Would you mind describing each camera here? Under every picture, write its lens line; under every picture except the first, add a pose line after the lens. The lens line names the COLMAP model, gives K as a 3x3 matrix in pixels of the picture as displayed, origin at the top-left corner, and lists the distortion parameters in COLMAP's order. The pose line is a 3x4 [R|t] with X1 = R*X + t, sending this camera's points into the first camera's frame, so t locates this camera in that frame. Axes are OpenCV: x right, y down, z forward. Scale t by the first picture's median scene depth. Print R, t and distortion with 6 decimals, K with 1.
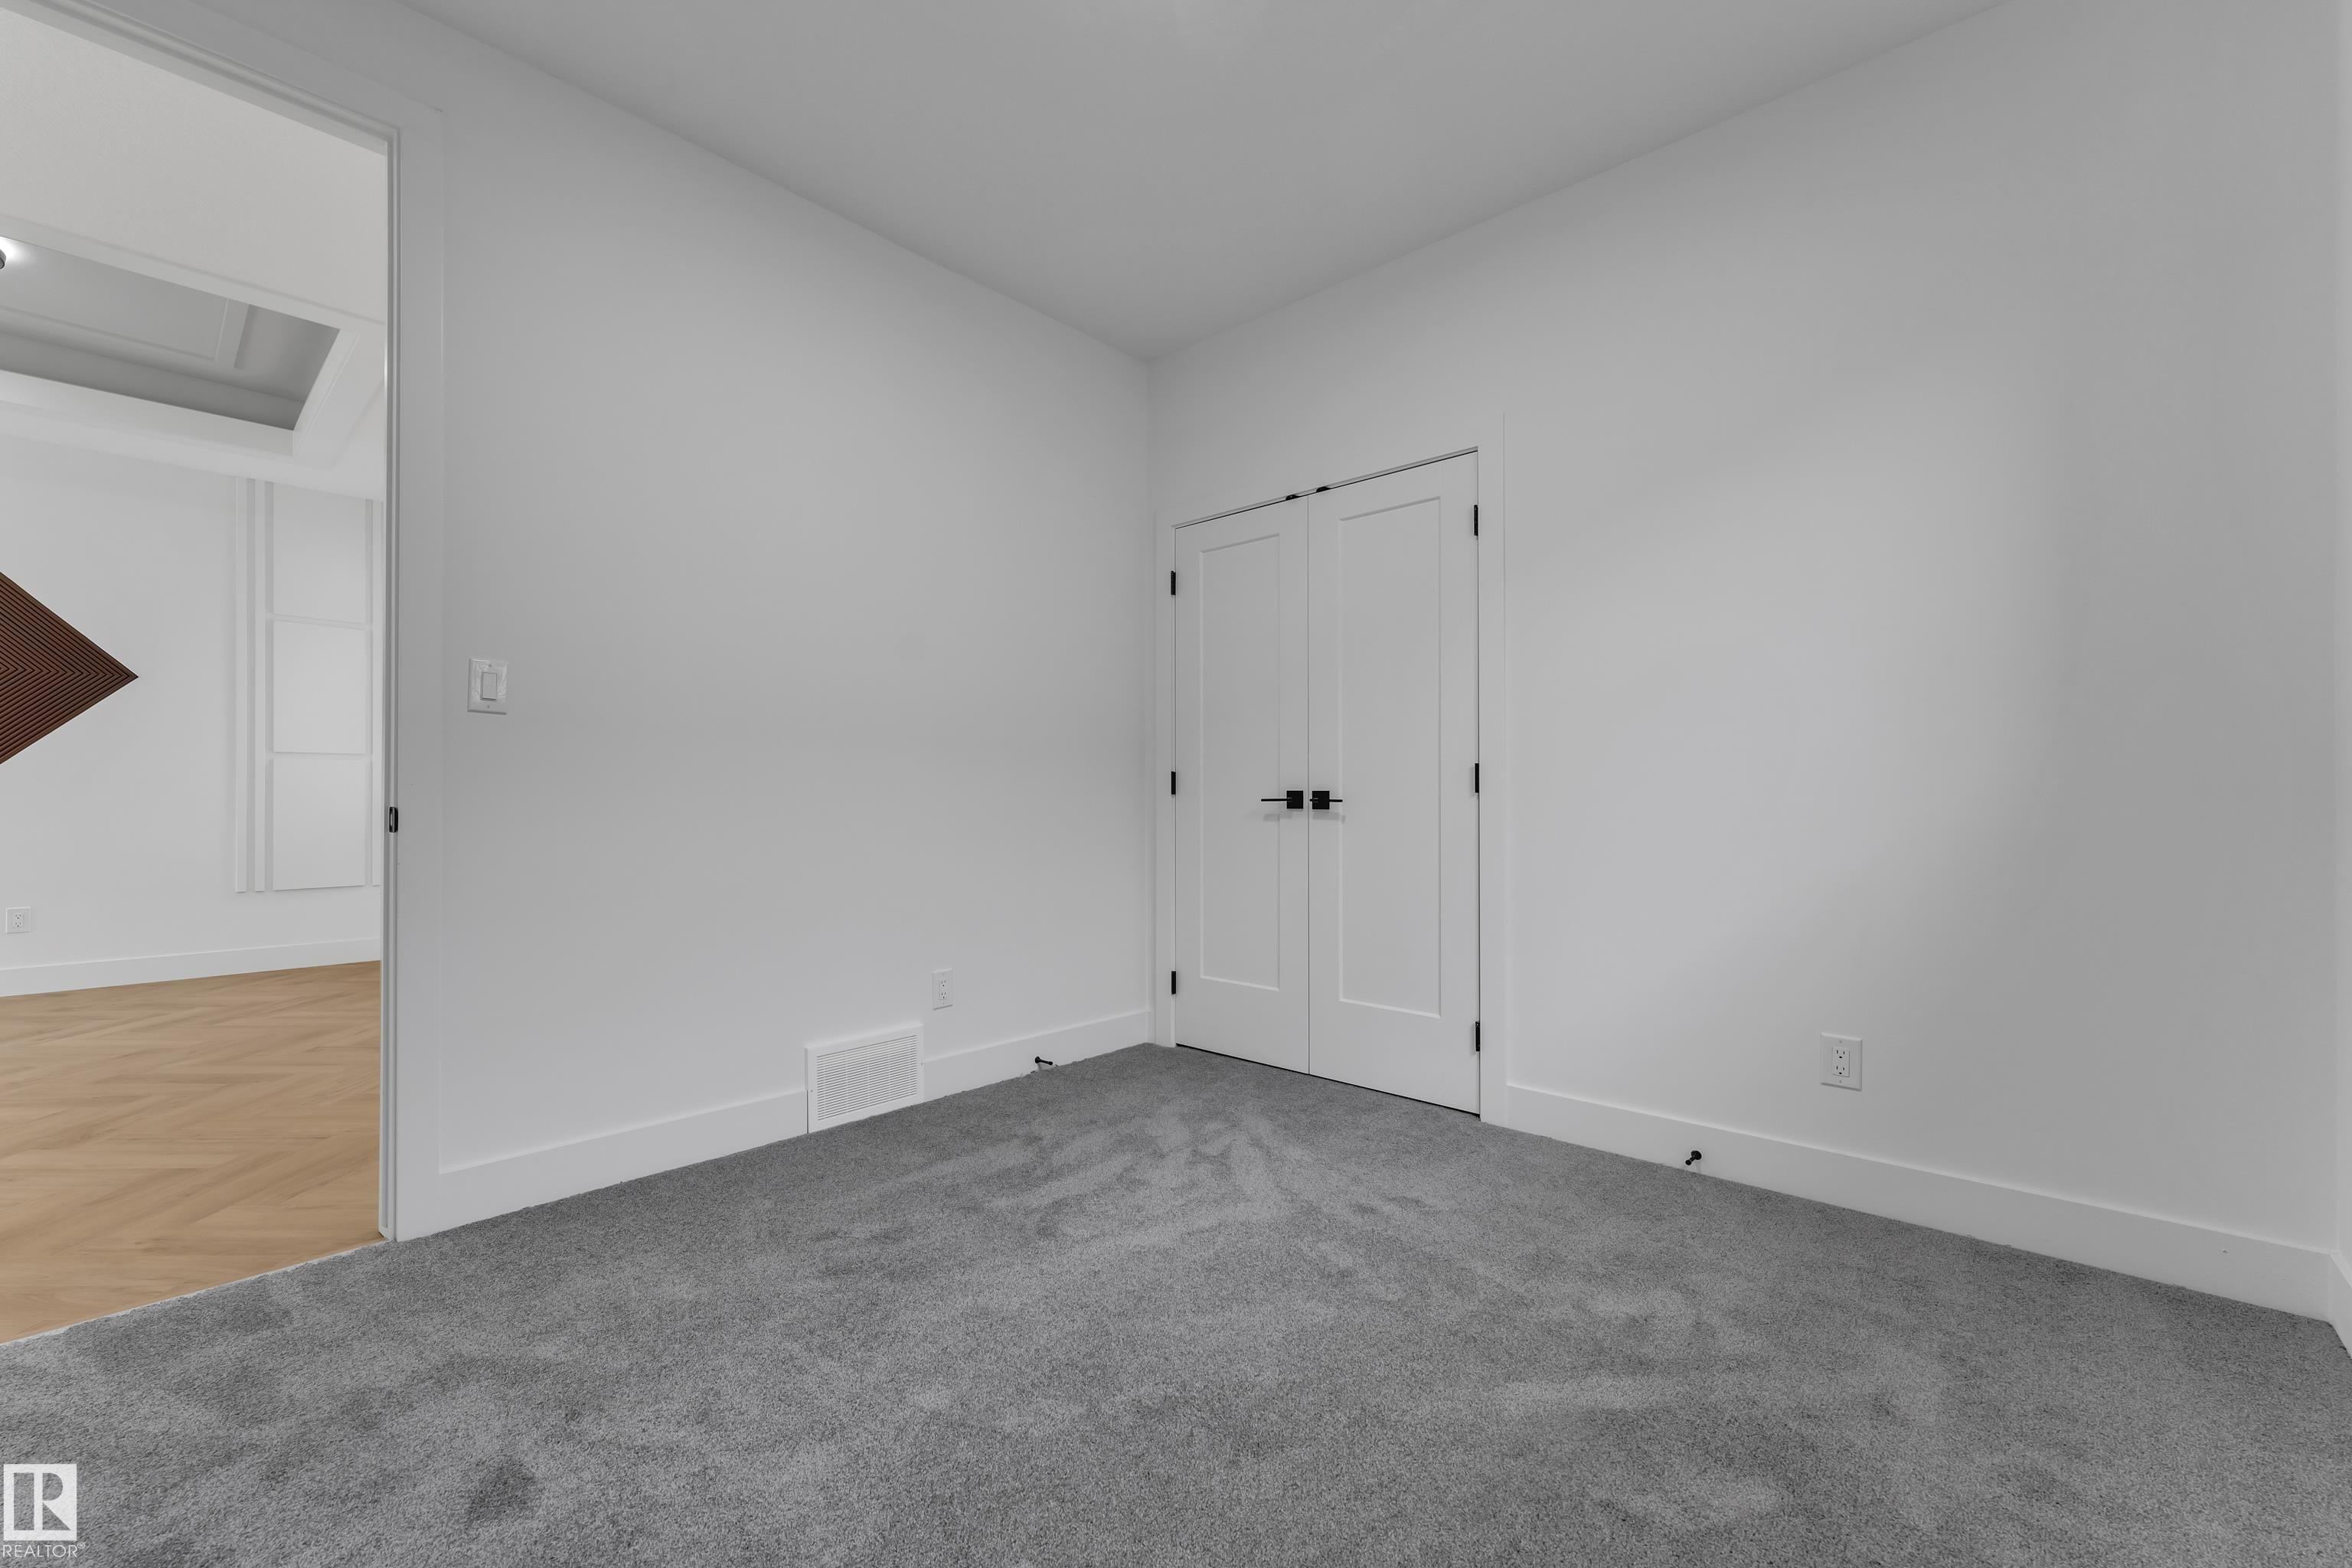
lens RADIAL K [[938.8, 0, 1121.1], [0, 938.8, 792.0], [0, 0, 1]] dist [-0.001221, -0.000261]
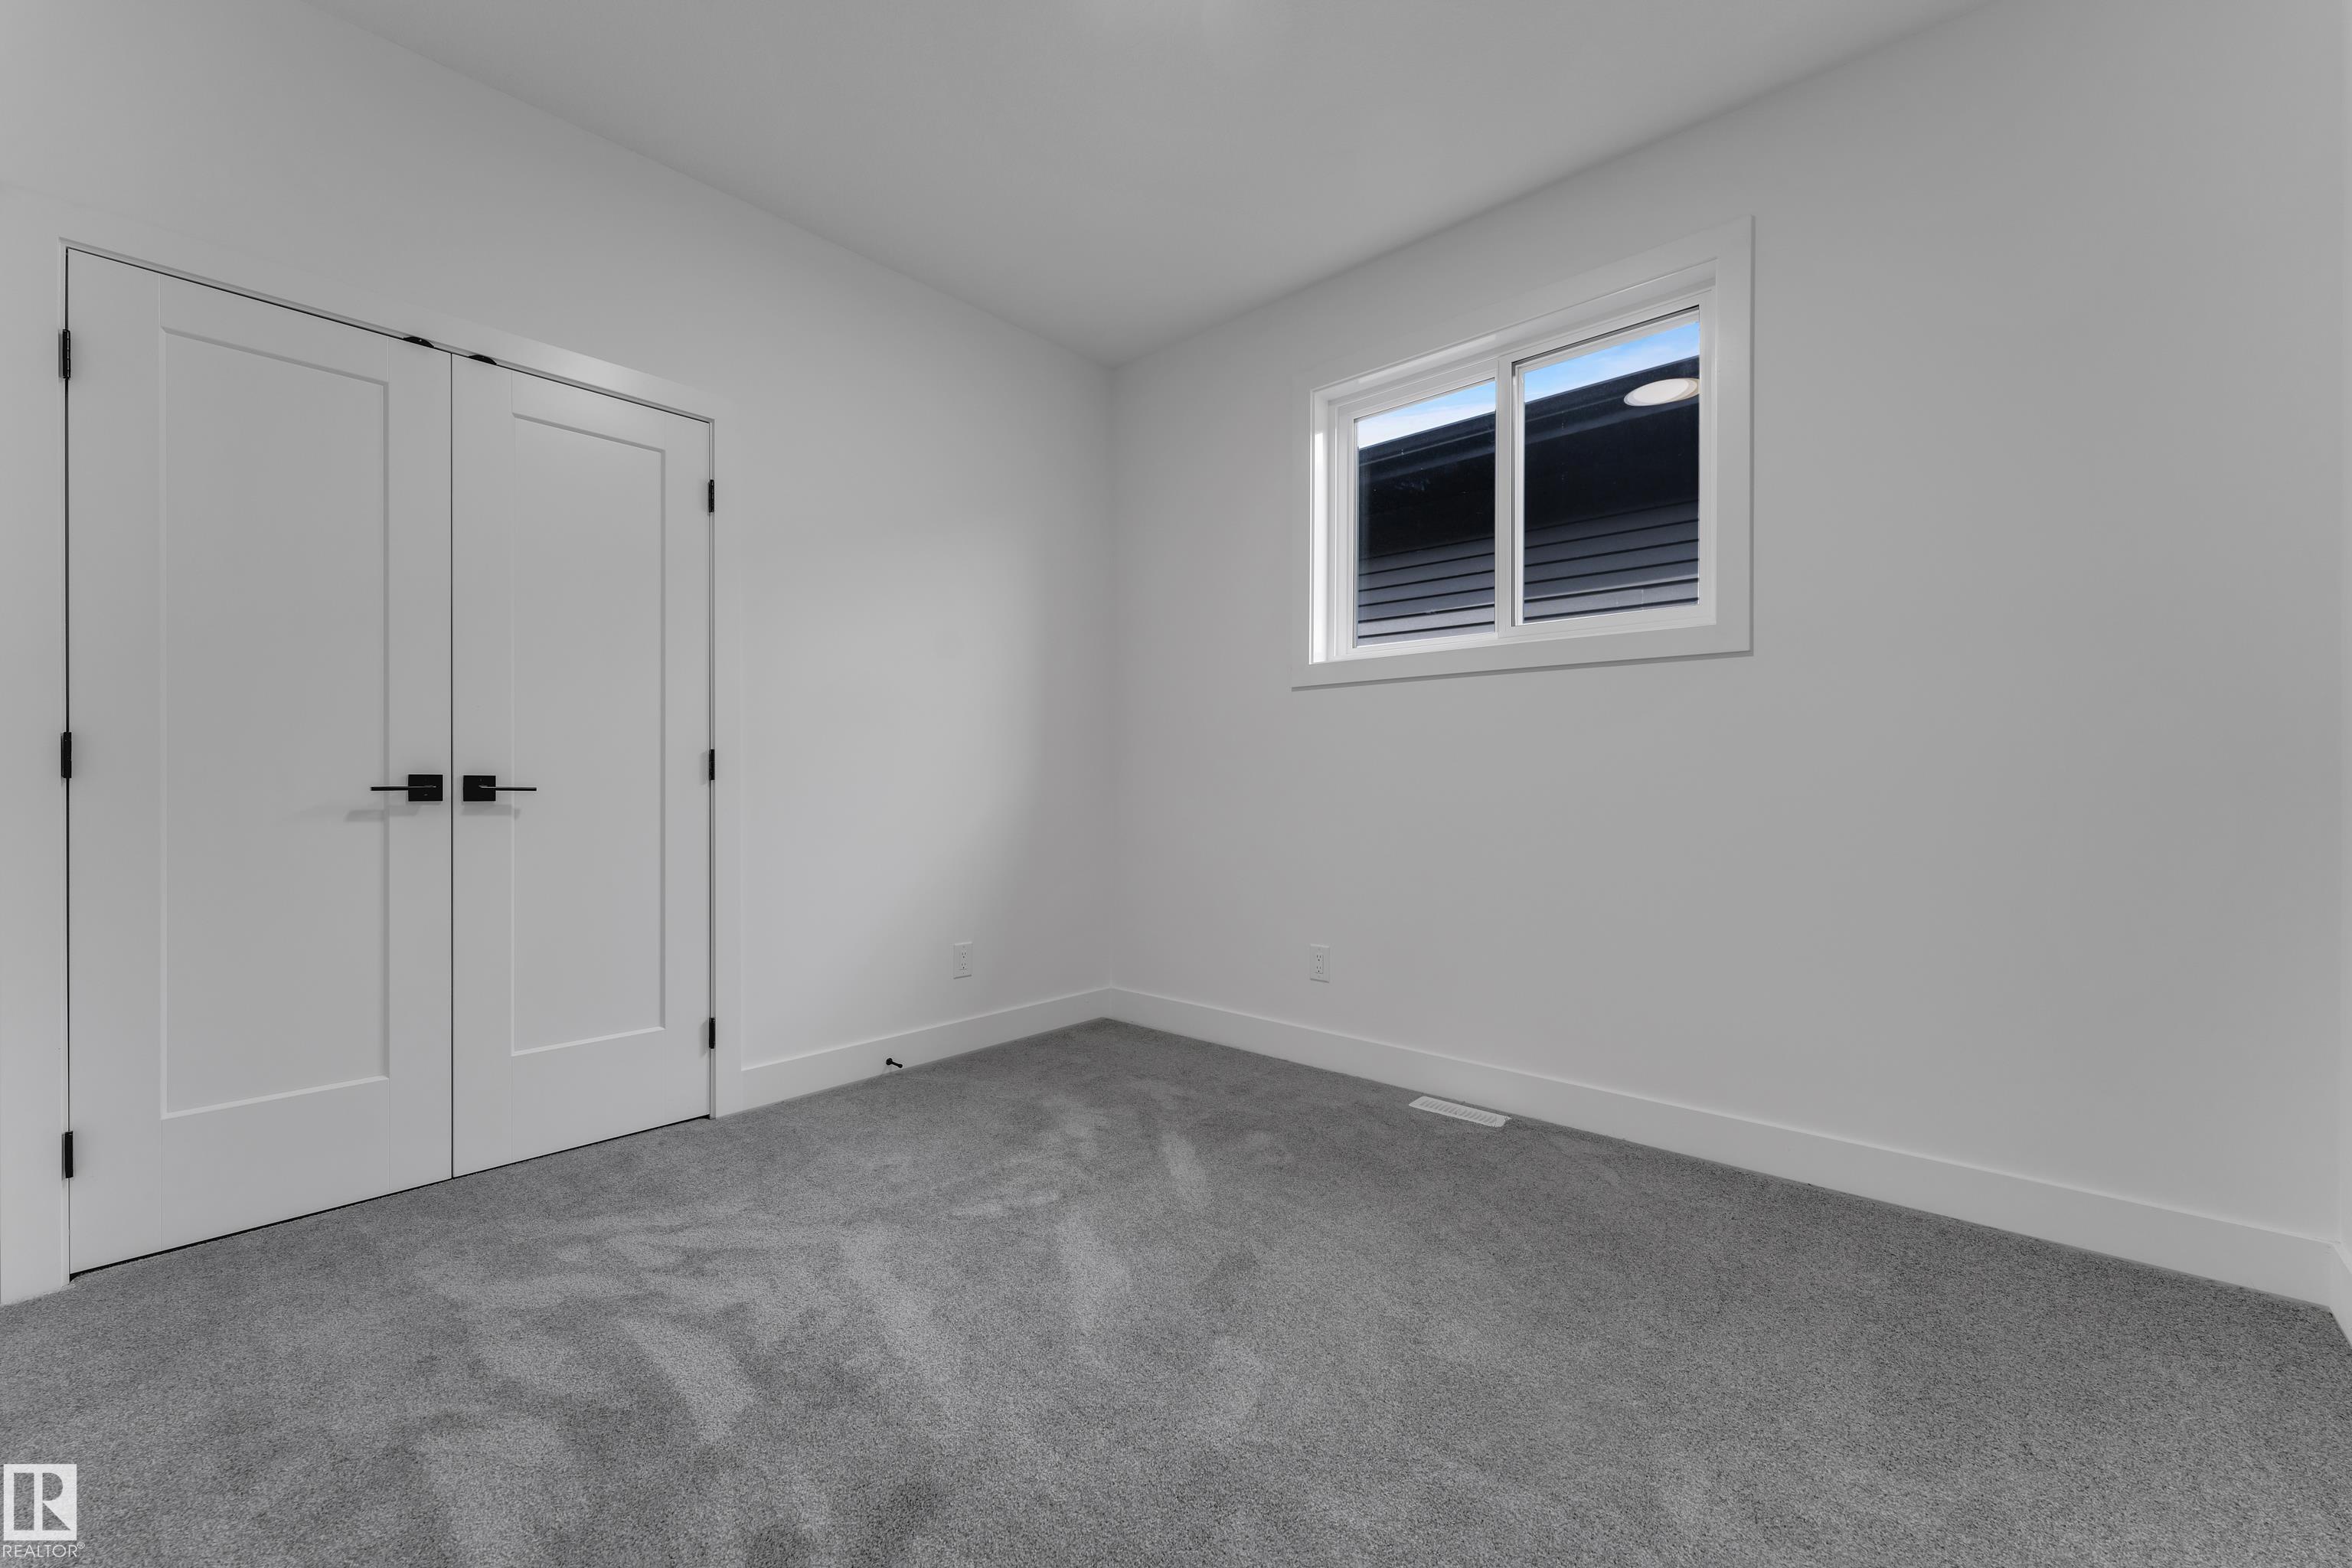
lens RADIAL K [[951.8, 0, 1138.3], [0, 951.8, 783.1], [0, 0, 1]] dist [0.000221, 0.000183]
pose [[-0.001846, -0.000210, 0.999998, -0.601709], [-0.006398, 0.999980, 0.000198, 0.001283], [-0.999978, -0.006398, -0.001848, 0.571625]]
